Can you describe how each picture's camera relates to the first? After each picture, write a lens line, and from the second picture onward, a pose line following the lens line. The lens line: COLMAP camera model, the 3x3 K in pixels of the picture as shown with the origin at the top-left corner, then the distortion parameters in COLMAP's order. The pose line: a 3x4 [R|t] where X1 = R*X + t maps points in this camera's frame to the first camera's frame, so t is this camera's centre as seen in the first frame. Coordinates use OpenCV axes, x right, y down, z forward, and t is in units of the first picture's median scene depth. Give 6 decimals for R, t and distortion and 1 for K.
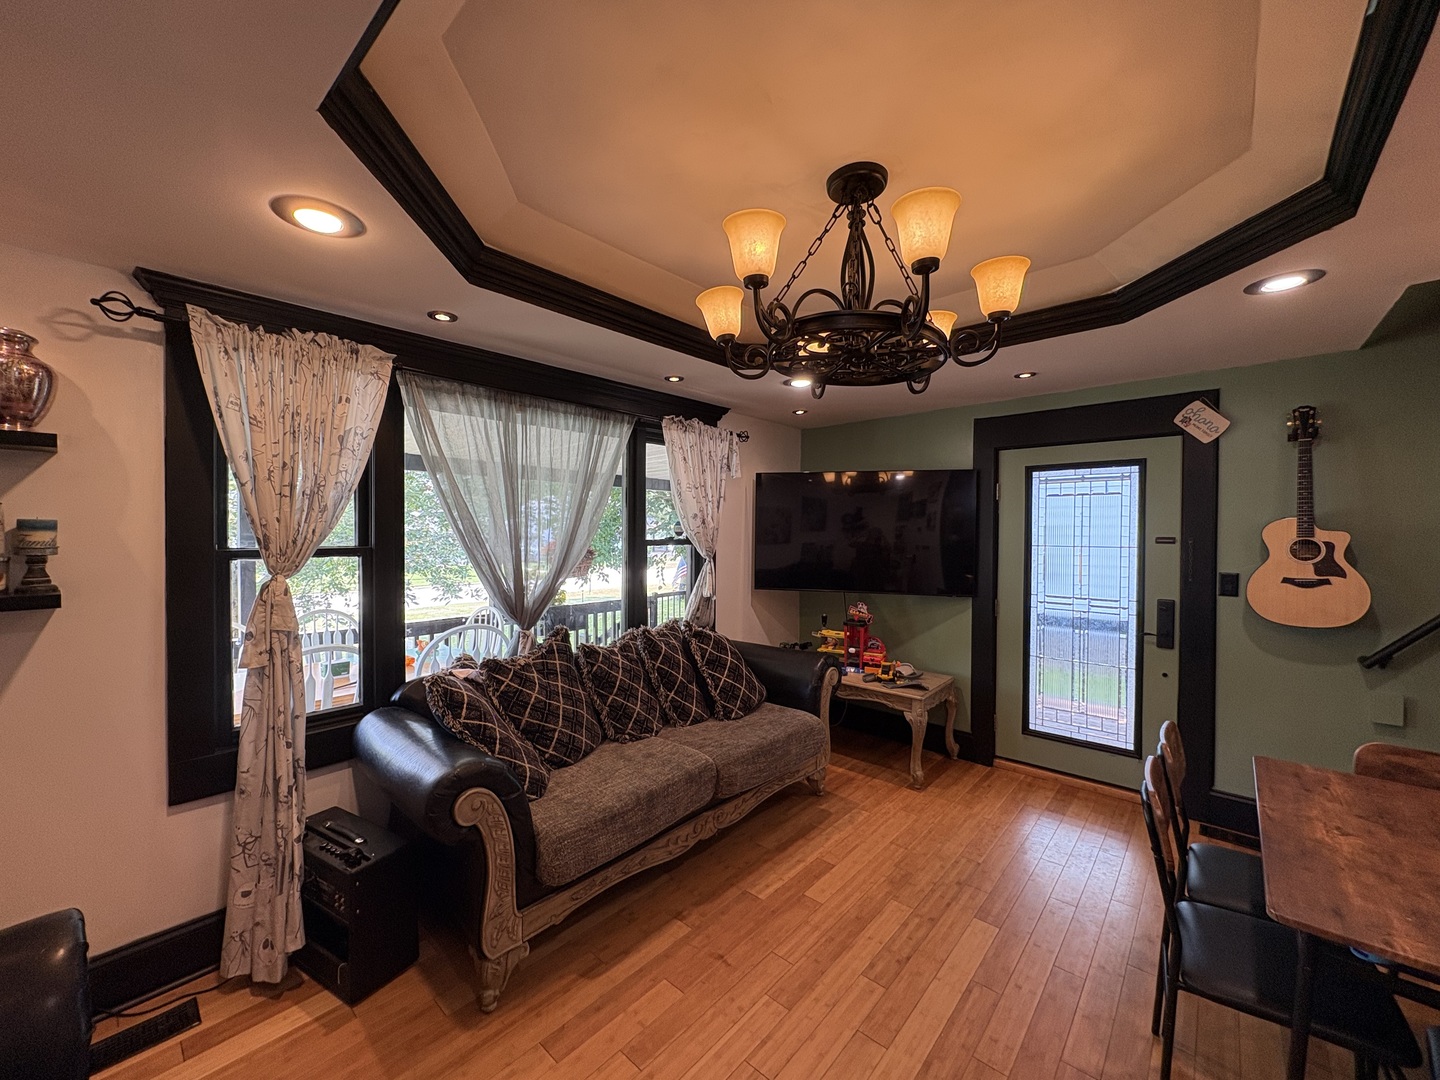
lens RADIAL K [[575.2, 0, 720.0], [0, 575.2, 540.0], [0, 0, 1]] dist [0.000981, 0.000075]
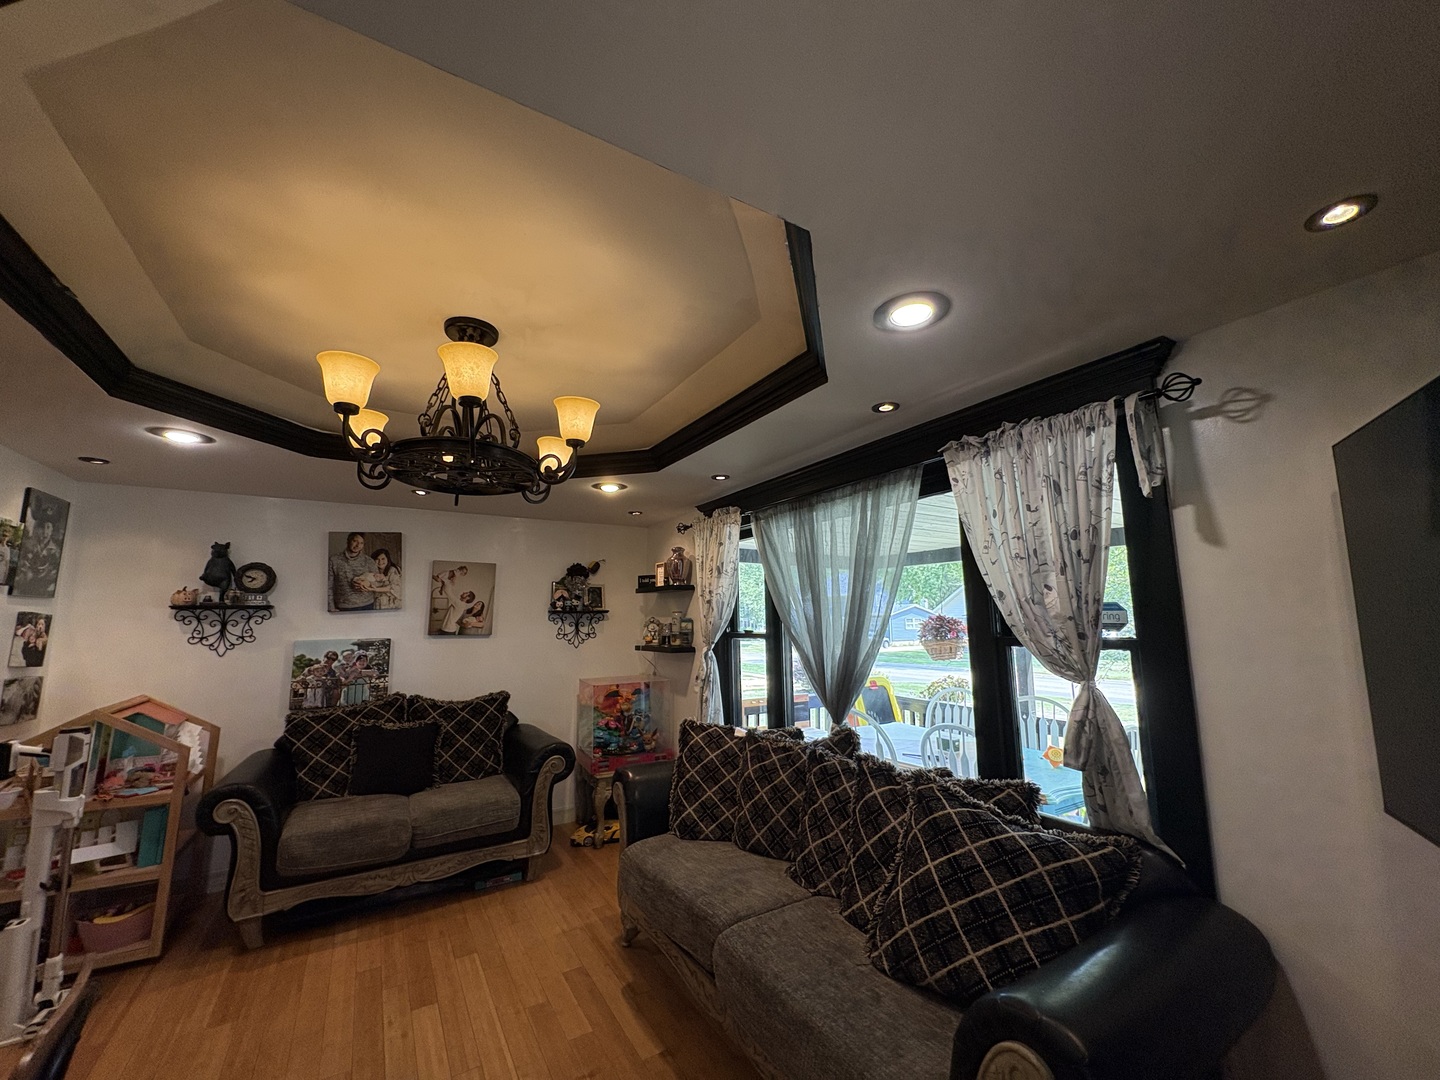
lens RADIAL K [[575.2, 0, 720.0], [0, 575.2, 540.0], [0, 0, 1]] dist [0.000981, 0.000075]
pose [[-0.300341, -0.131361, -0.944743, 0.725996], [-0.009501, 0.990834, -0.134750, -0.021654], [0.953785, -0.031495, -0.298836, 1.152787]]
